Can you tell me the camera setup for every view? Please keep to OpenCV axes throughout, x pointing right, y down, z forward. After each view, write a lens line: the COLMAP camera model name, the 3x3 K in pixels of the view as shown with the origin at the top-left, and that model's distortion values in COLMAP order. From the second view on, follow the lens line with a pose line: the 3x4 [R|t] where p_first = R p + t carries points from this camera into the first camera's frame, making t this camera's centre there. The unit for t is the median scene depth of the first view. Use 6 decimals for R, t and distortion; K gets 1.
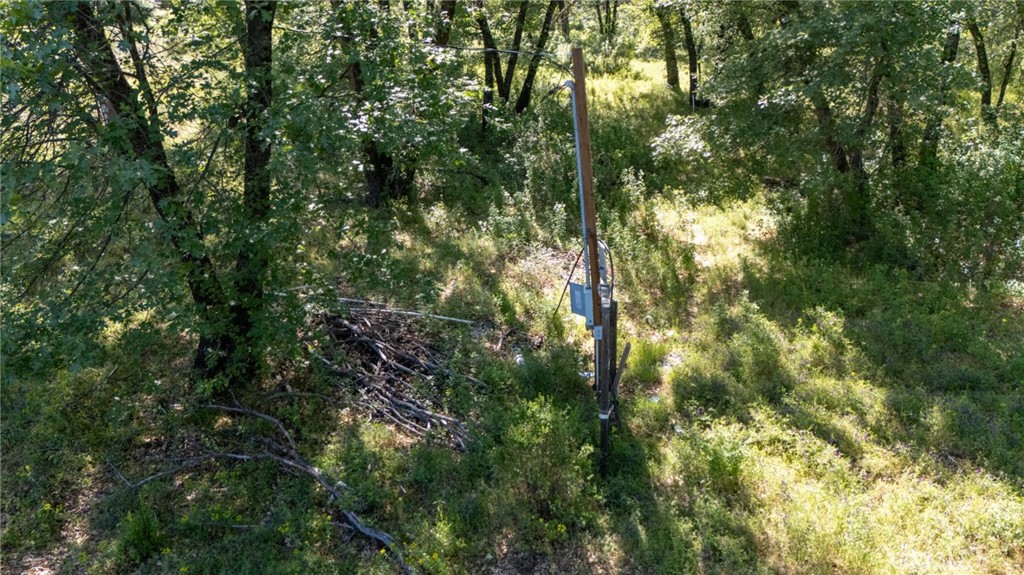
lens RADIAL K [[744.8, 0, 510.3], [0, 744.8, 286.9], [0, 0, 1]] dist [0.064943, -0.060629]
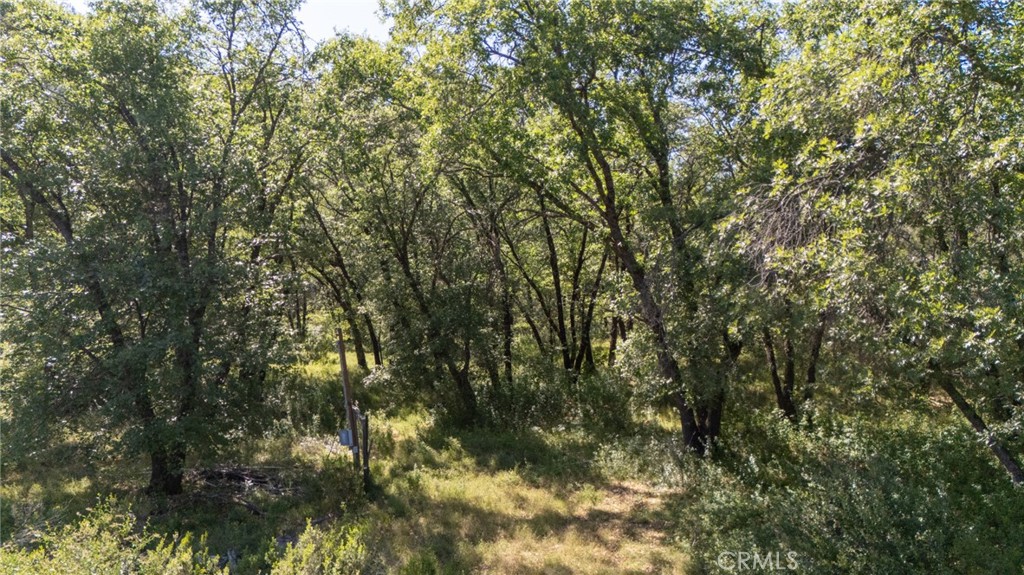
lens RADIAL K [[744.8, 0, 511.5], [0, 744.8, 289.2], [0, 0, 1]] dist [0.064943, -0.060629]
pose [[0.911781, 0.001363, 0.410674, -0.208675], [0.155671, 0.924220, -0.348689, 0.262461], [-0.380028, 0.381858, 0.842474, -0.690189]]
